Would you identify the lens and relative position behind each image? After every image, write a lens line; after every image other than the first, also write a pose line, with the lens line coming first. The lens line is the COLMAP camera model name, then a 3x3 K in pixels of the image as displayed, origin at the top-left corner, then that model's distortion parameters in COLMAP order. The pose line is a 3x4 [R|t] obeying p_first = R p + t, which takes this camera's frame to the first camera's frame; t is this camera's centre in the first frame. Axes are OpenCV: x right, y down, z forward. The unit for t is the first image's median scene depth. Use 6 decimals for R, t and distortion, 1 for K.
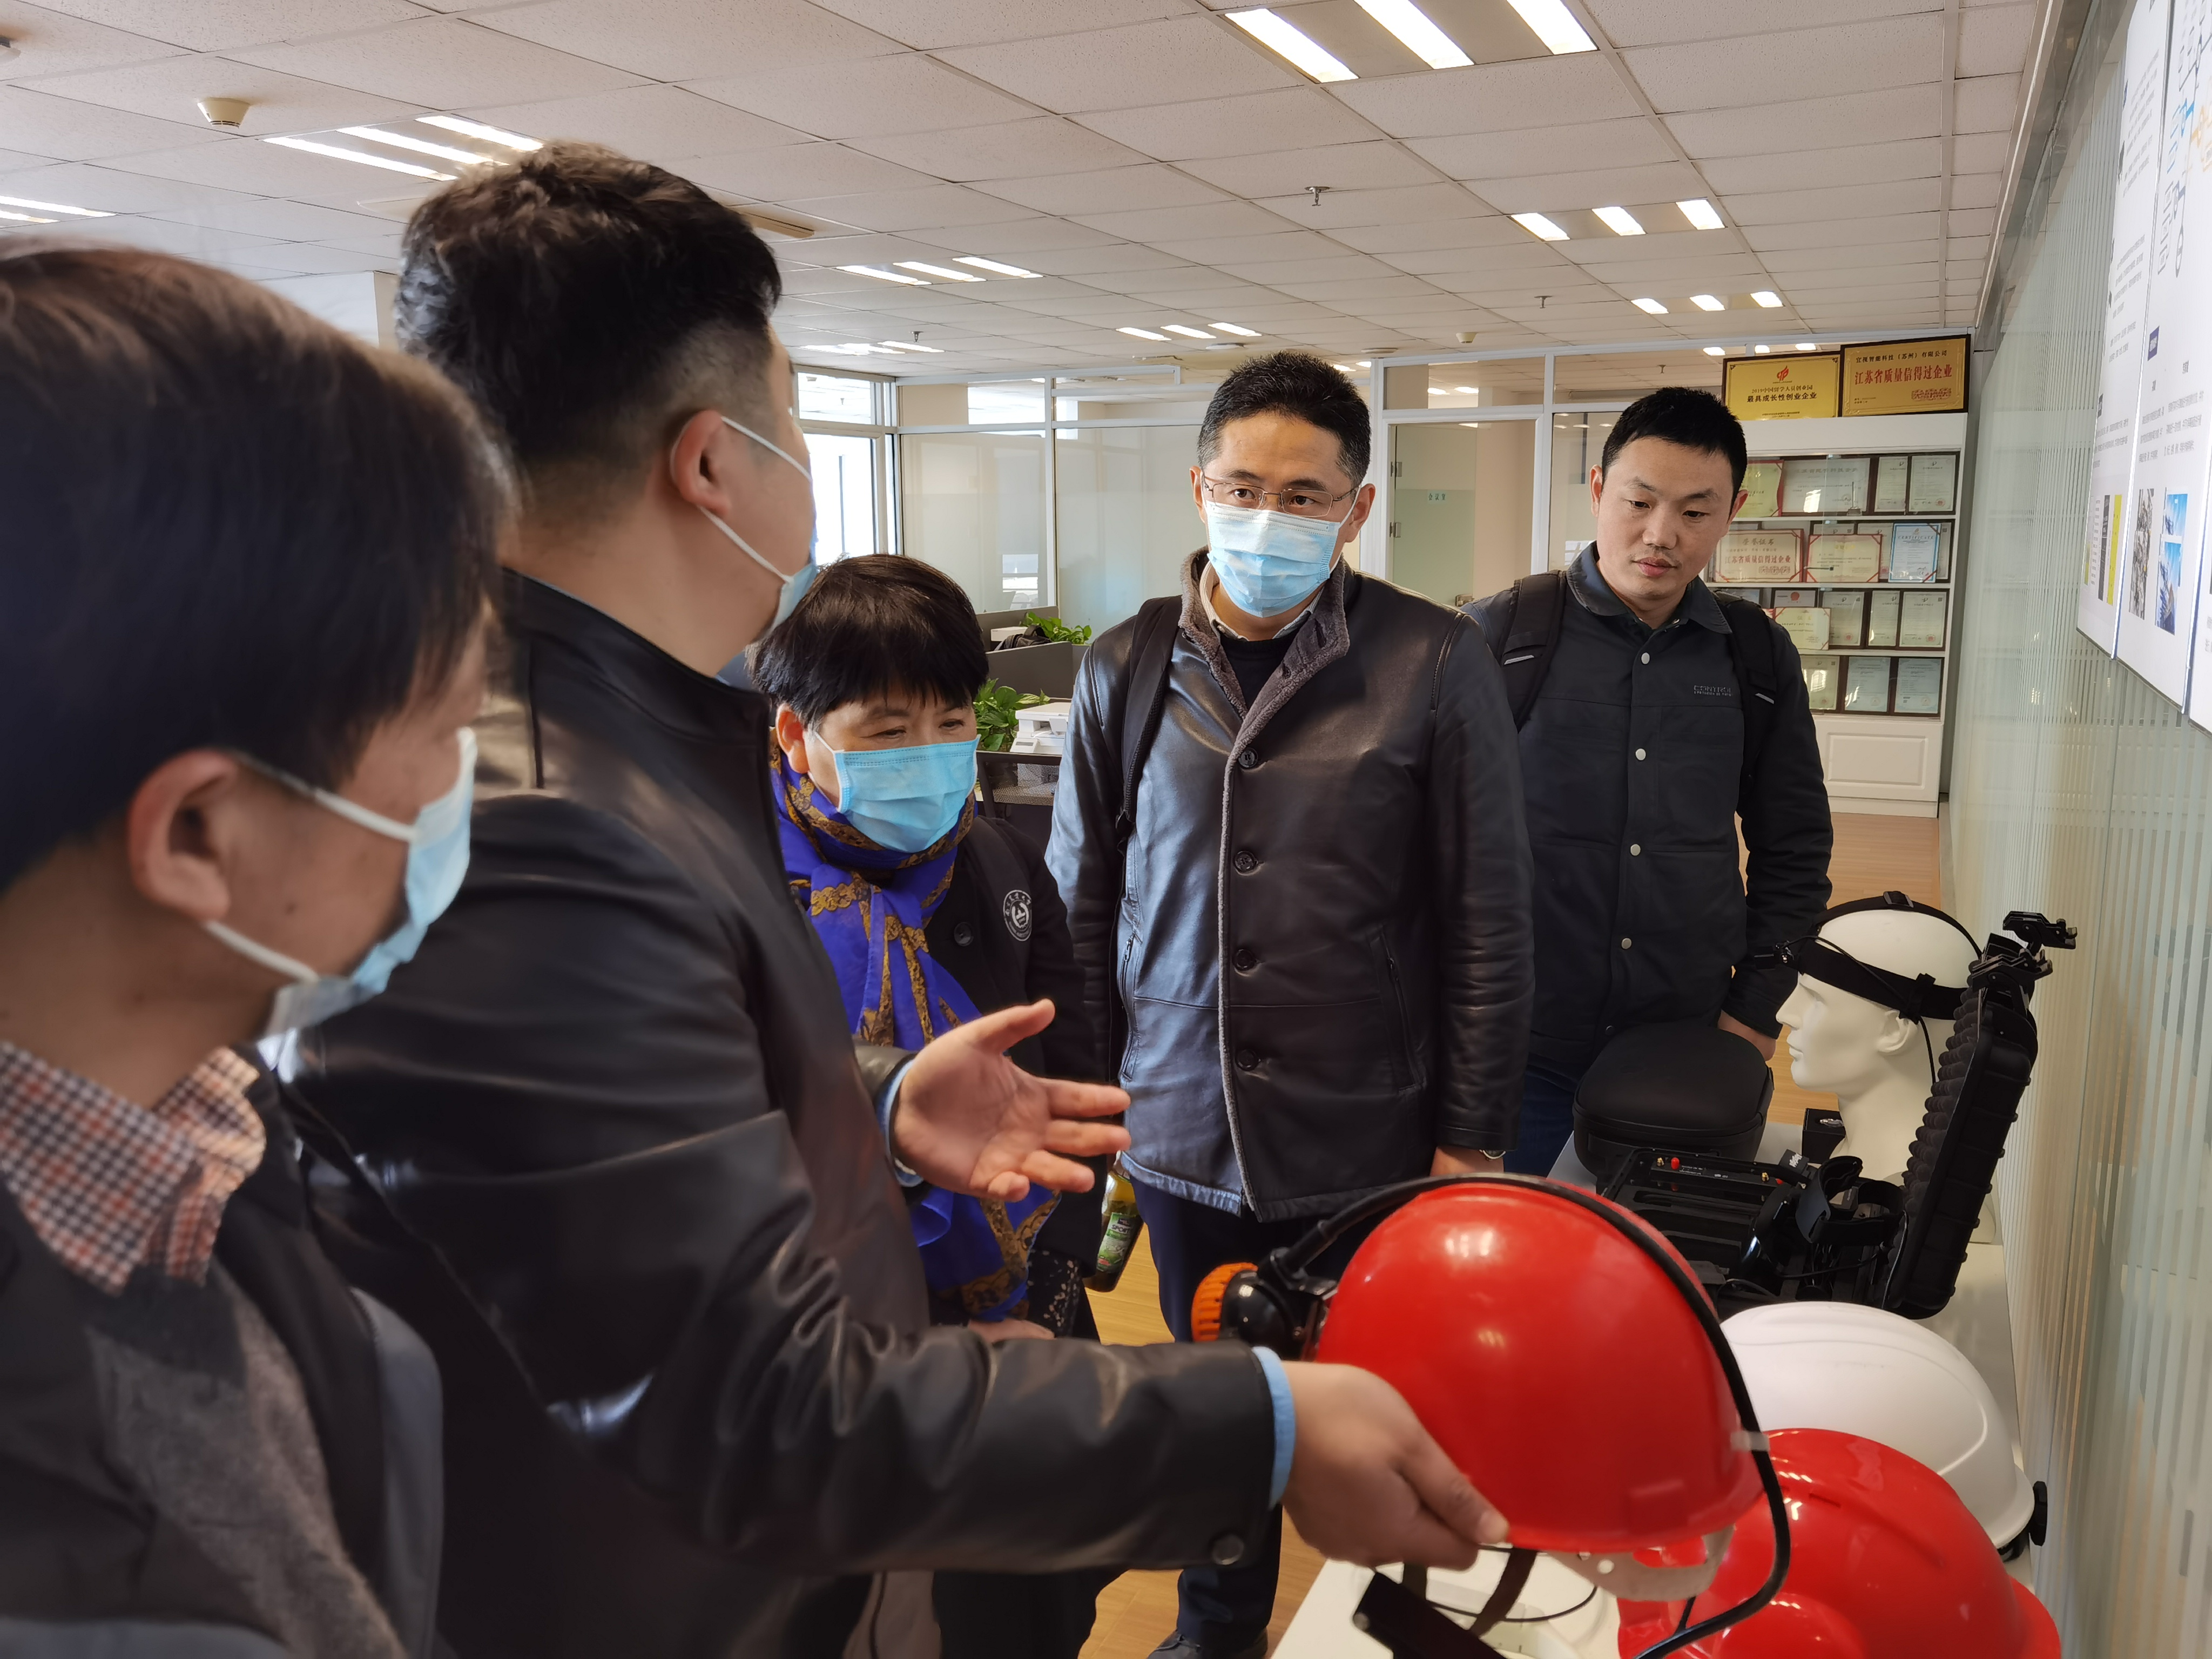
lens RADIAL K [[1745.8, 0, 1102.1], [0, 1745.8, 827.7], [0, 0, 1]] dist [0.007879, 0.003681]
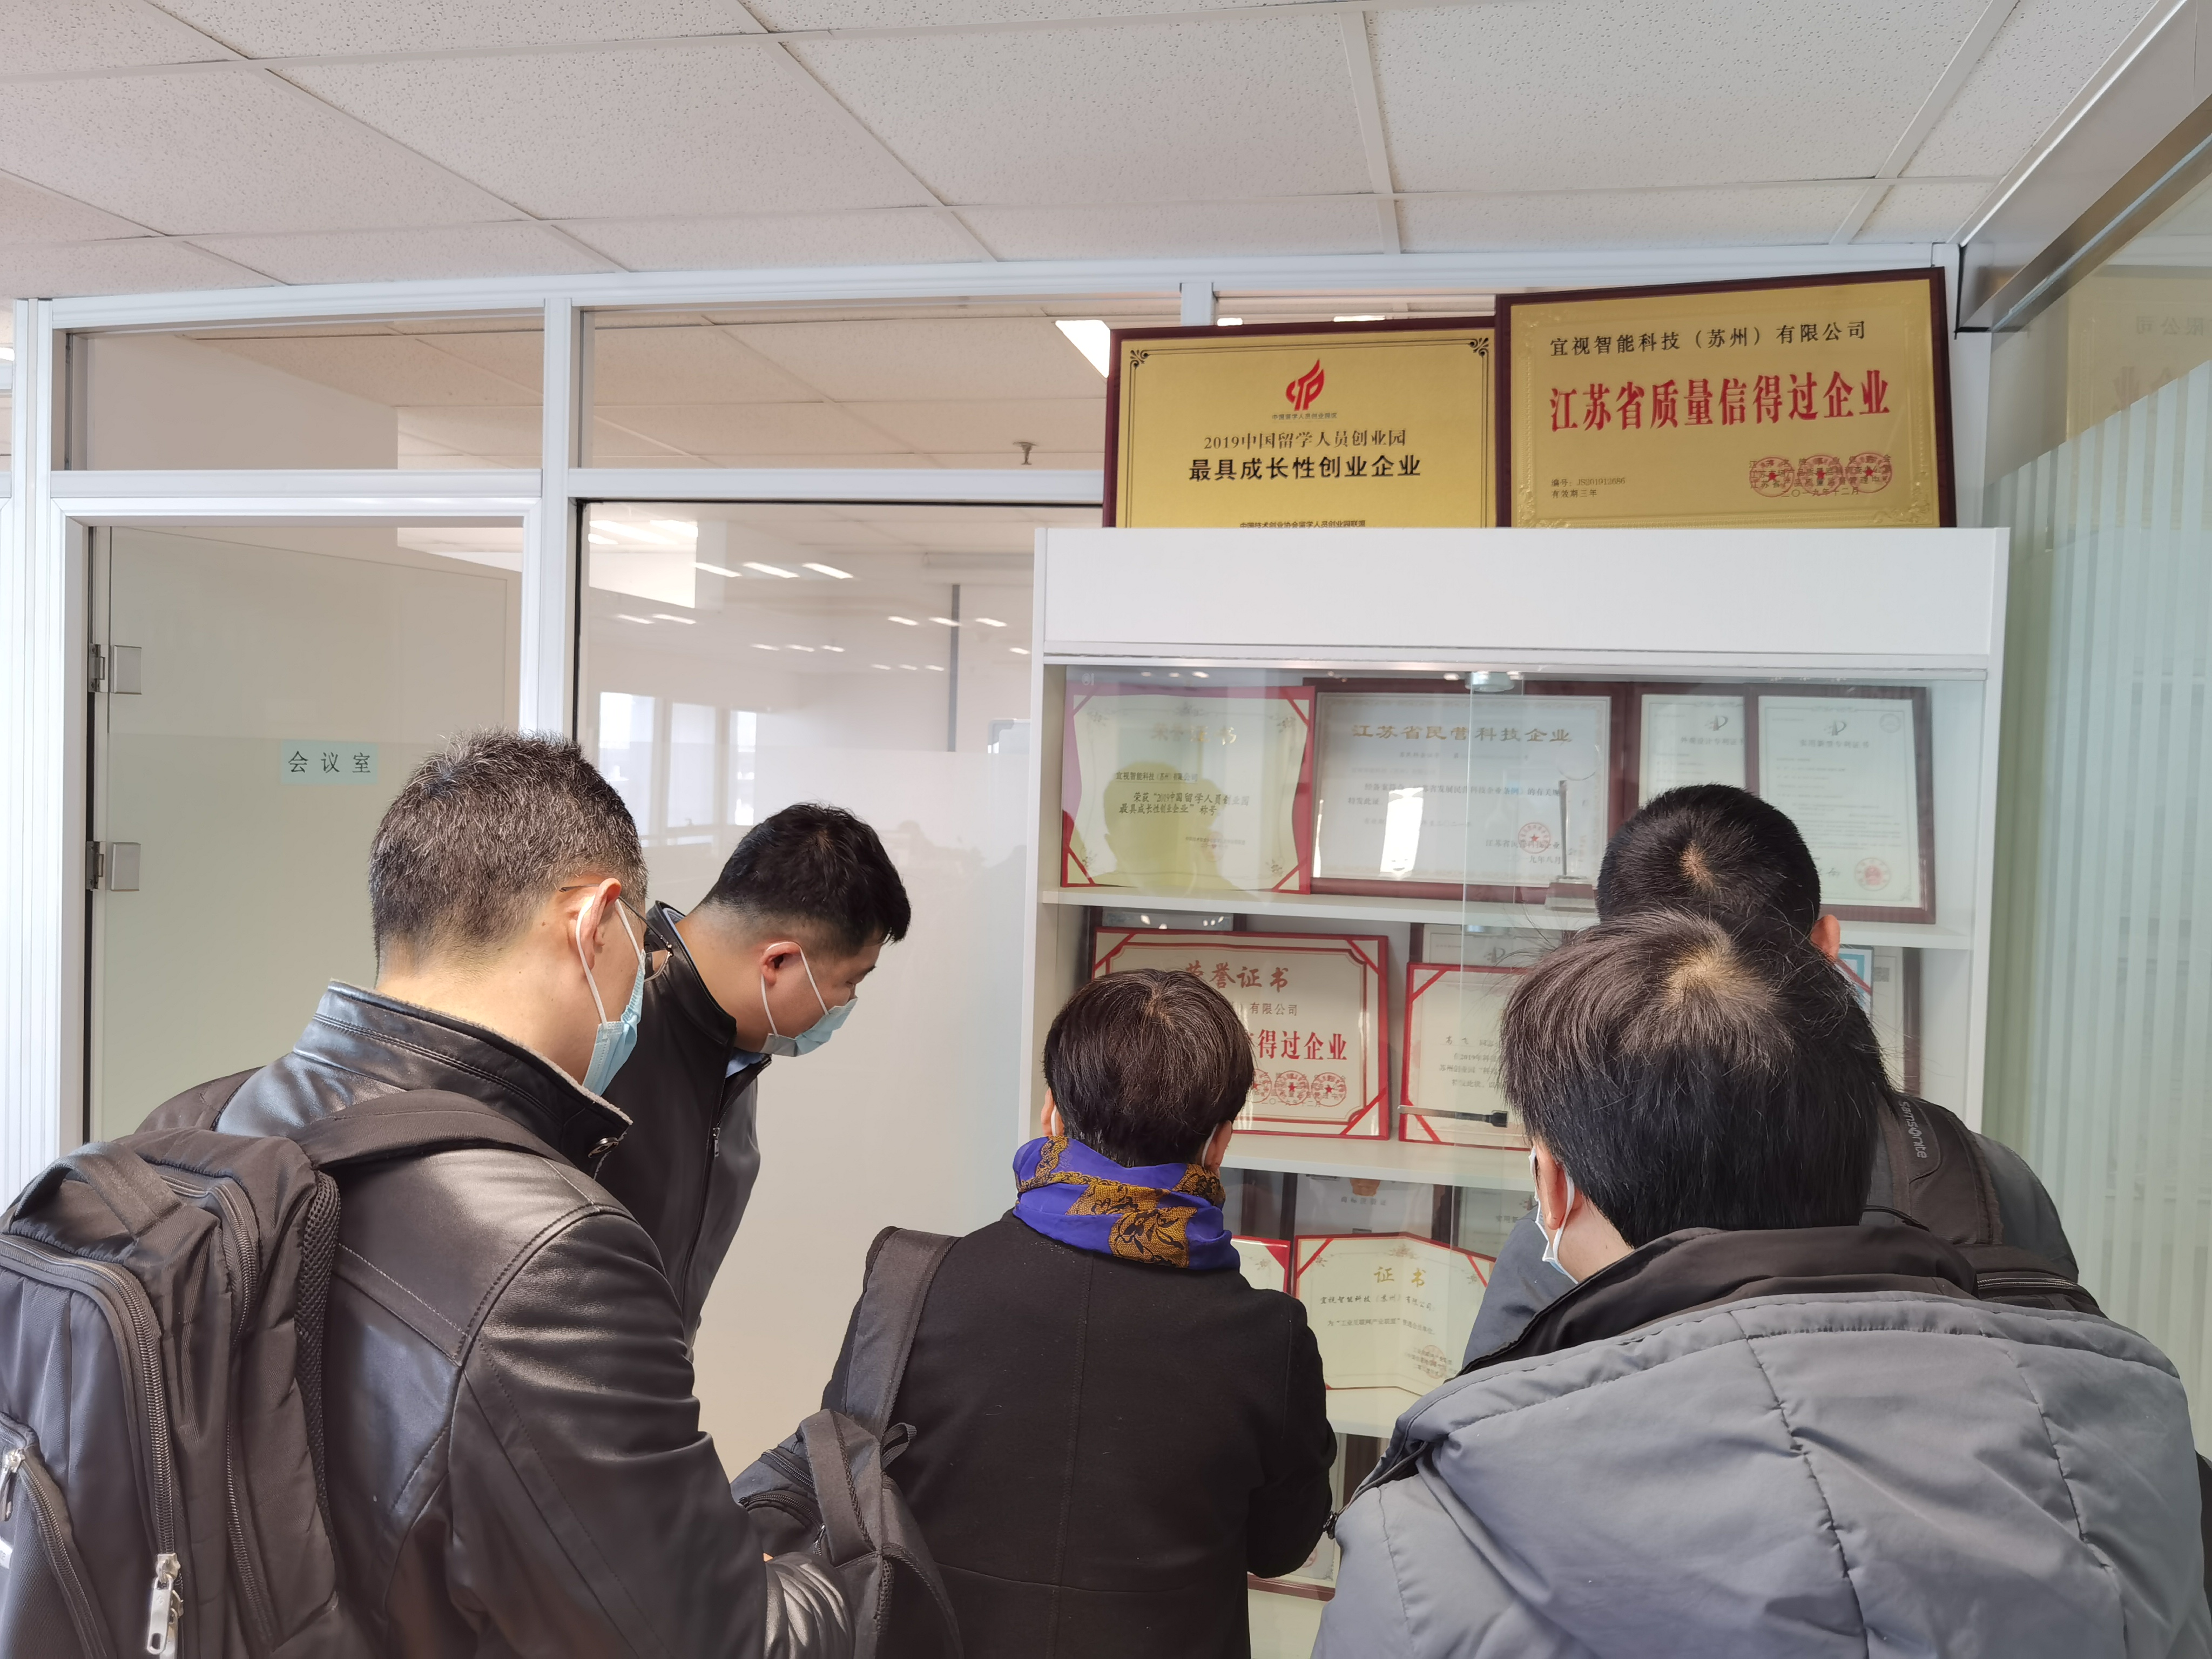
lens RADIAL K [[1745.8, 0, 1108.5], [0, 1745.8, 824.9], [0, 0, 1]] dist [0.007879, 0.003681]
pose [[0.970472, 0.026641, 0.239736, 0.296343], [0.004750, 0.991578, -0.129422, -0.155531], [-0.241165, 0.126739, 0.962173, 0.754876]]
